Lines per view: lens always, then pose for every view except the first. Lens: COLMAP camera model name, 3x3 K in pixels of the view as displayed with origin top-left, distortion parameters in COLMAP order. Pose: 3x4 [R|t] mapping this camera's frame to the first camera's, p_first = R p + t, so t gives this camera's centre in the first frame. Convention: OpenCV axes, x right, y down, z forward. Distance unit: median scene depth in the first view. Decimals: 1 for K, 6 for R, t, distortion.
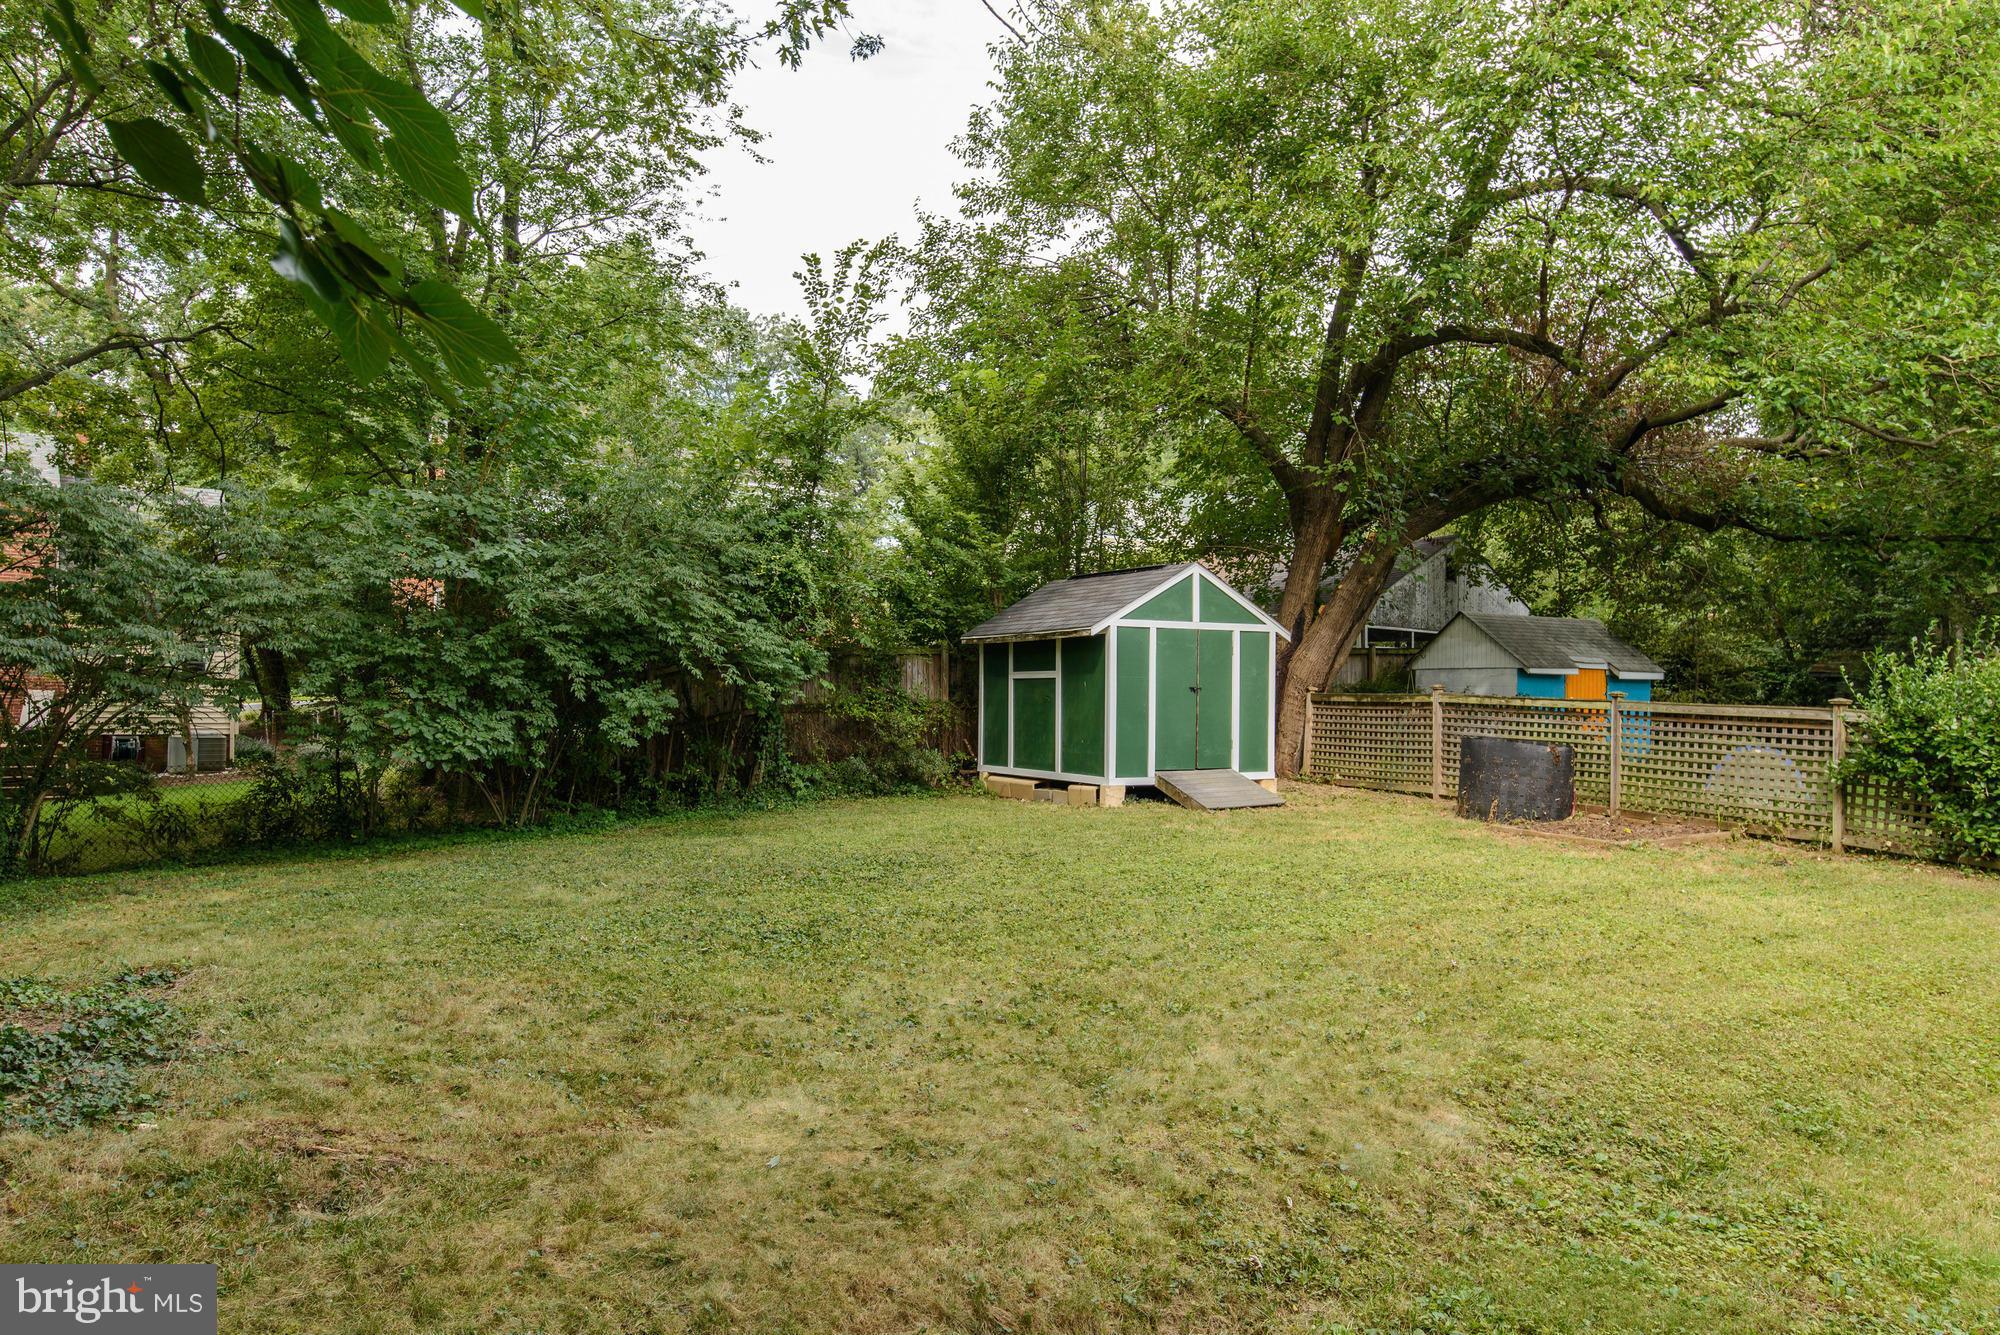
lens RADIAL K [[1344.8, 0, 997.5], [0, 1344.8, 654.8], [0, 0, 1]] dist [0.009852, 0.008104]
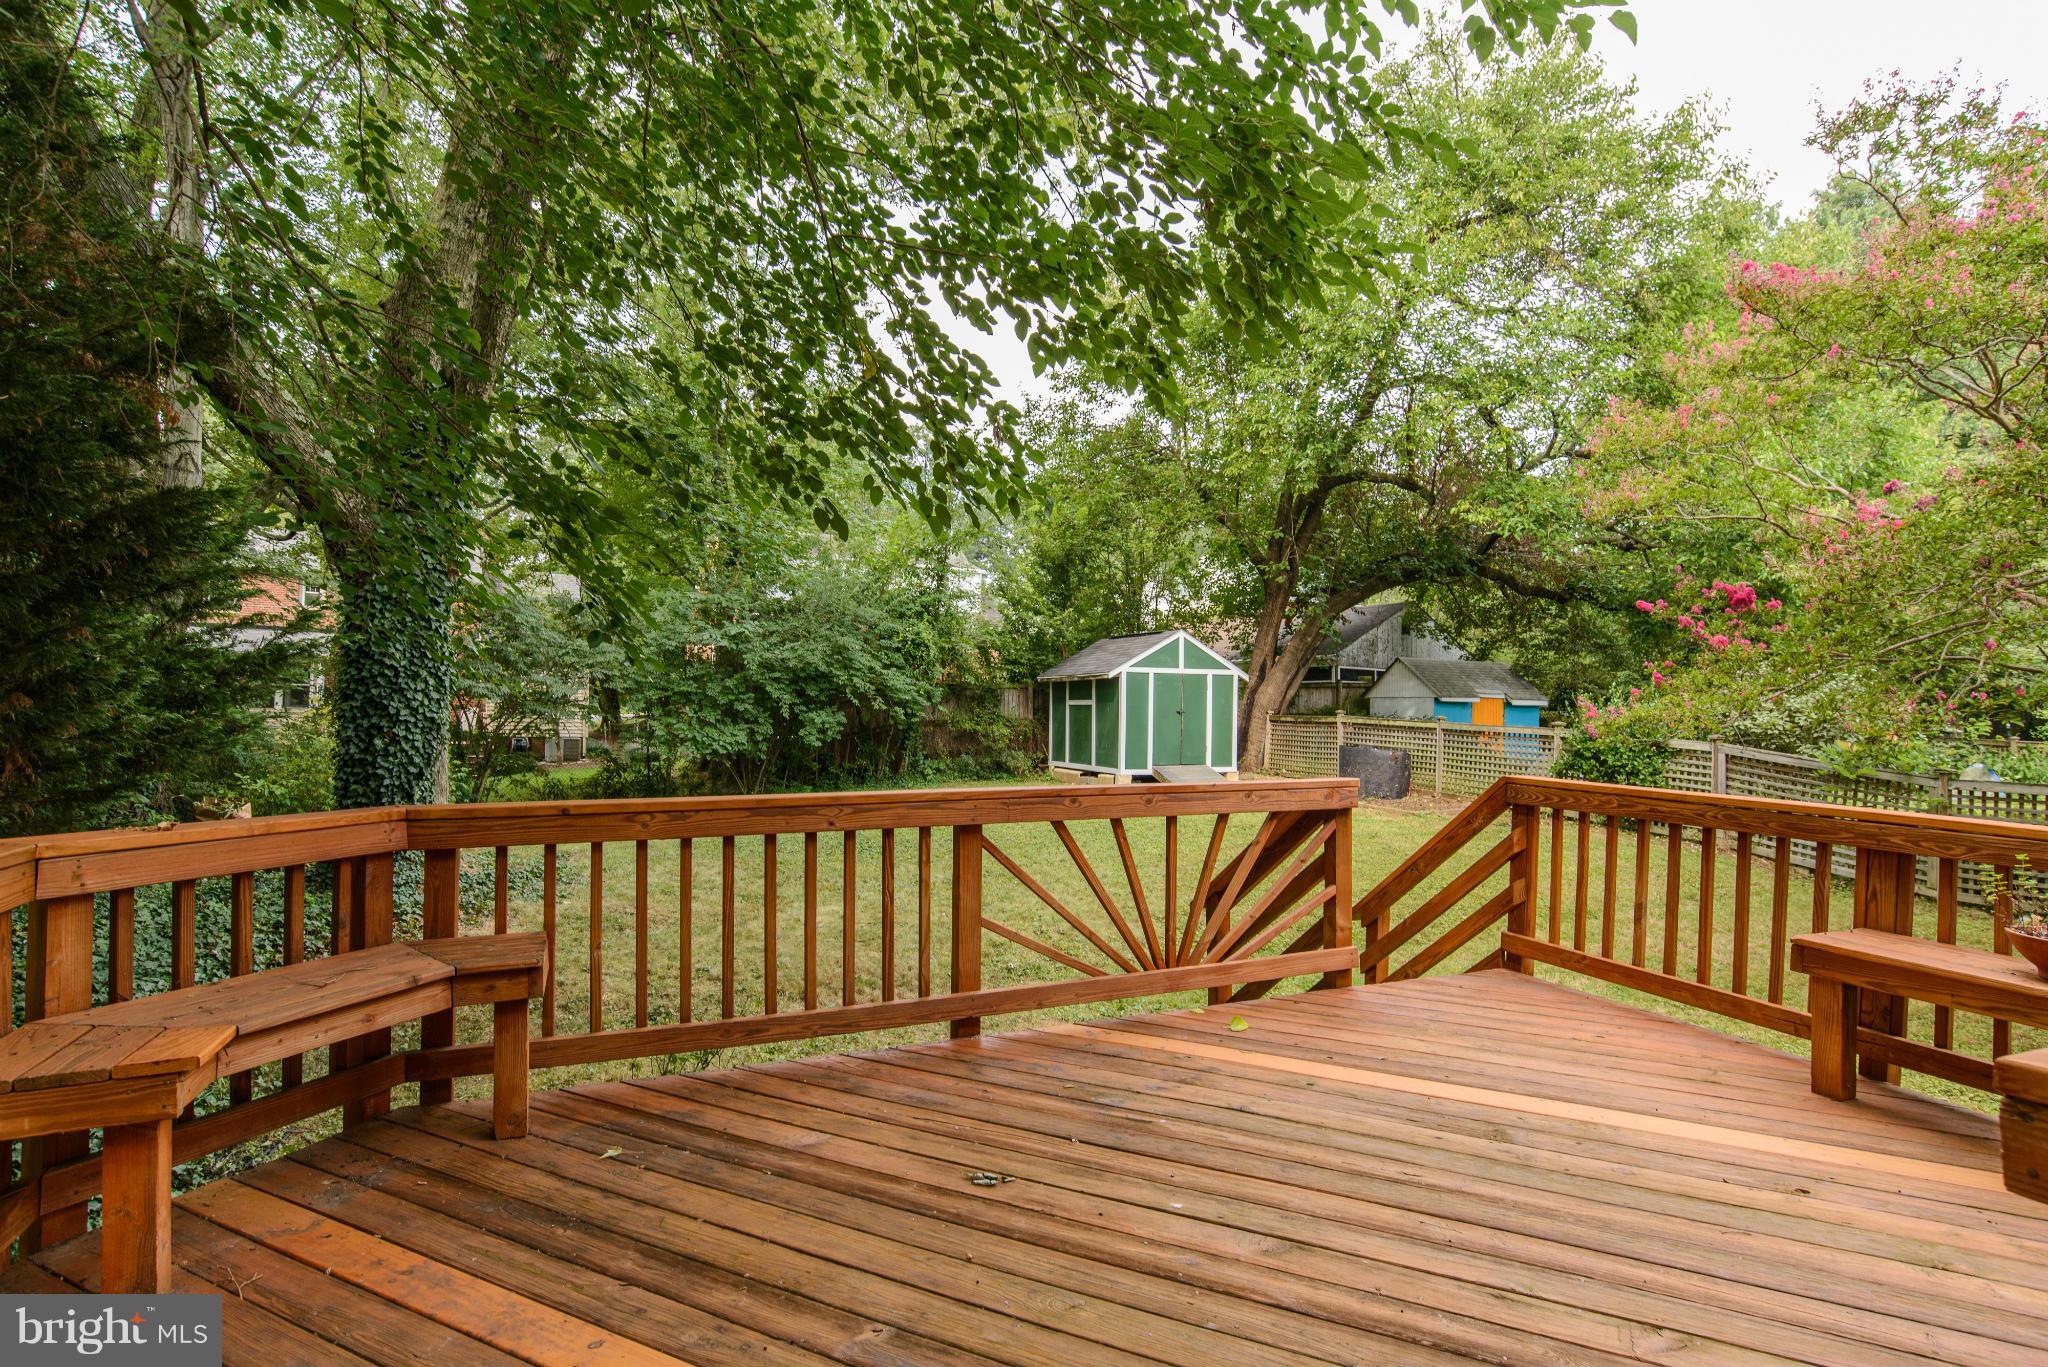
lens RADIAL K [[1032.8, 0, 1024.0], [0, 1032.8, 678.2], [0, 0, 1]] dist [0.004027, 0.001251]
pose [[0.994024, 0.001173, -0.109155, 0.098872], [-0.001344, 0.999998, -0.001486, -0.011757], [0.109153, 0.001624, 0.994024, -0.193481]]
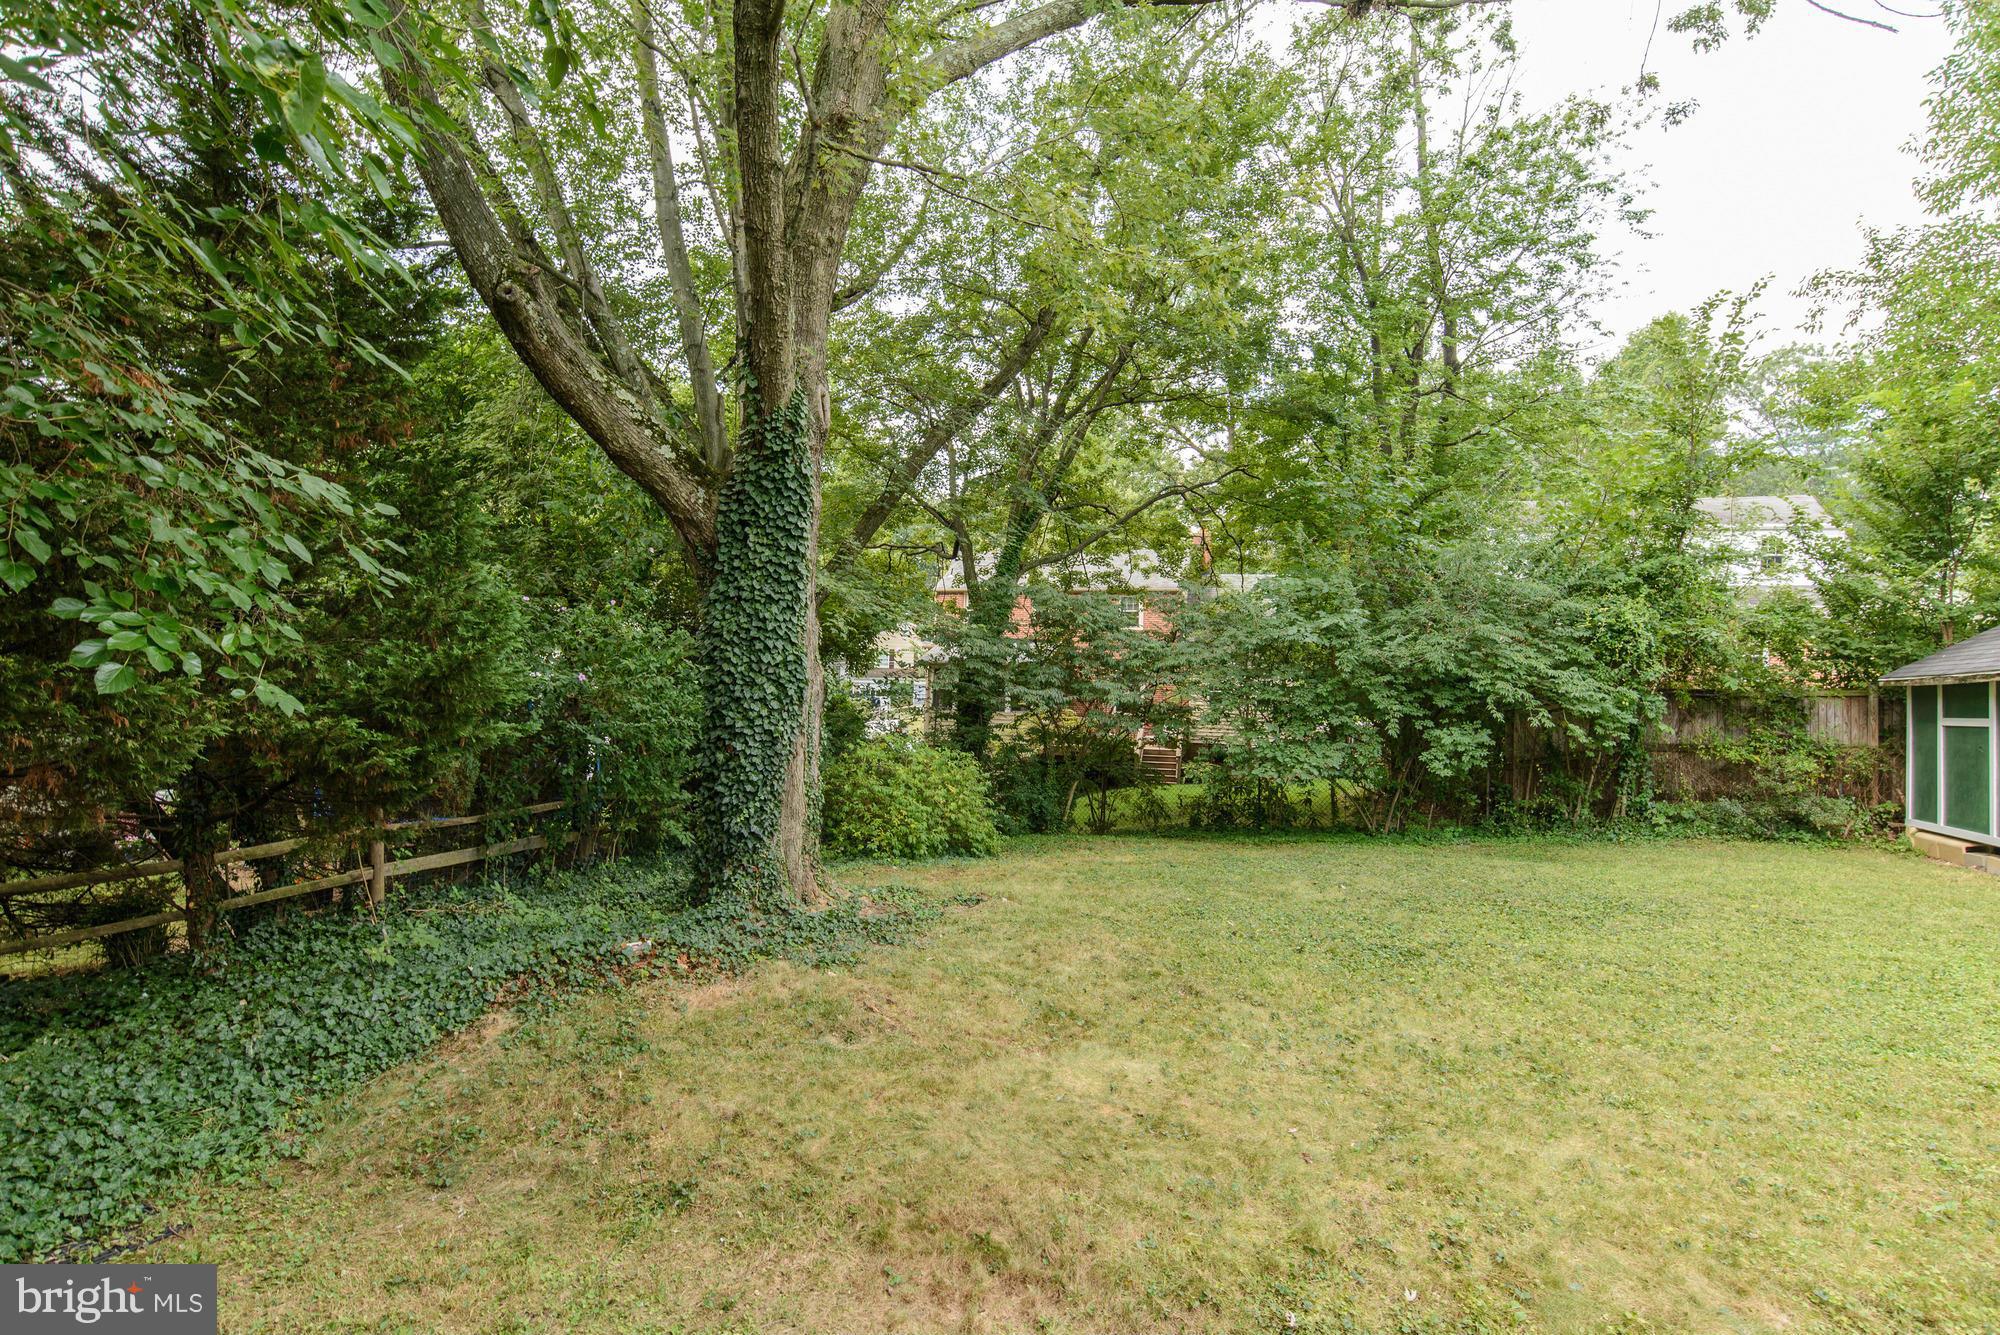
lens RADIAL K [[1057.9, 0, 978.1], [0, 1057.9, 666.2], [0, 0, 1]] dist [-0.007631, 0.002875]
pose [[0.628442, -0.015102, -0.777710, 0.170149], [0.002465, 0.999845, -0.017423, -0.012406], [0.777853, 0.009032, 0.628382, 0.068977]]
